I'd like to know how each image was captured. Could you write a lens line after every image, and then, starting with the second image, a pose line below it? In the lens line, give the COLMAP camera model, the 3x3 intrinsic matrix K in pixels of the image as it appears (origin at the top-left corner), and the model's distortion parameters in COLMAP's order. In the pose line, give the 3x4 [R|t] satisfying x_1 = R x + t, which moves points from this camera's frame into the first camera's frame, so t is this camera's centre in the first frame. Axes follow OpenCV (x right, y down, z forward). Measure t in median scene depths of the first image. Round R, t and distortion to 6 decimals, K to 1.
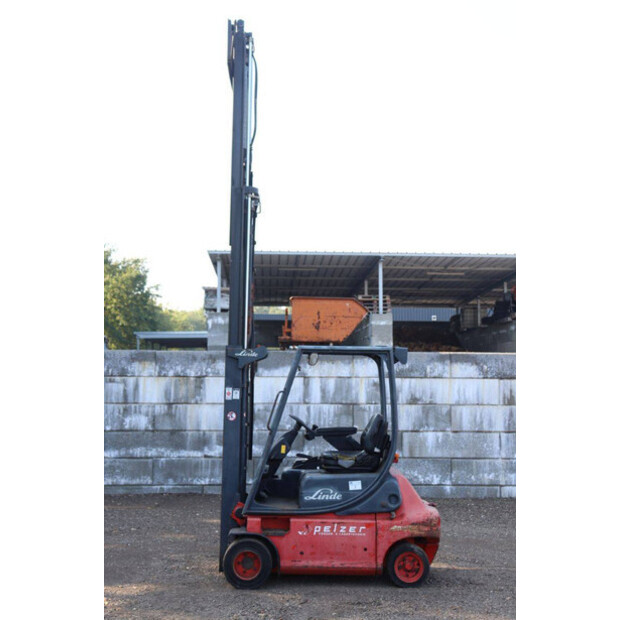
lens RADIAL K [[836.9, 0, 308.3], [0, 836.9, 306.3], [0, 0, 1]] dist [0.079384, 0.000000]
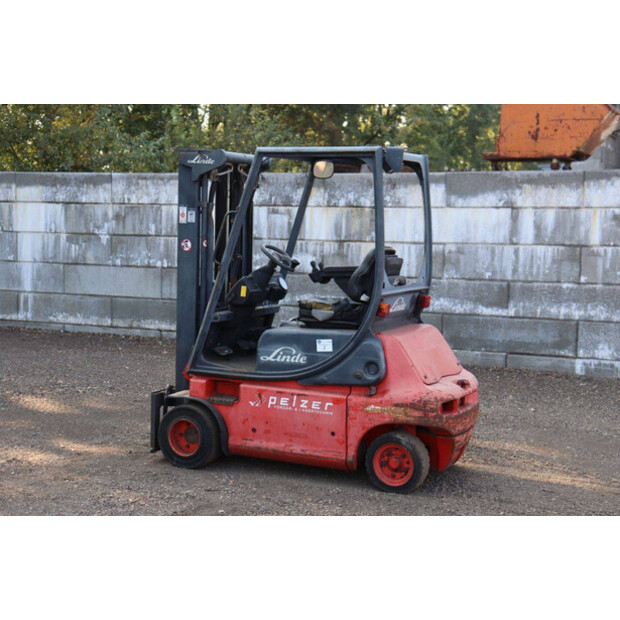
lens RADIAL K [[1009.9, 0, 317.5], [0, 1009.9, 299.9], [0, 0, 1]] dist [0.182293, 0.000000]
pose [[0.897753, 0.043146, -0.438381, 0.234604], [0.026483, 0.988105, 0.151484, 0.026032], [0.439702, -0.147605, 0.885932, 0.140256]]
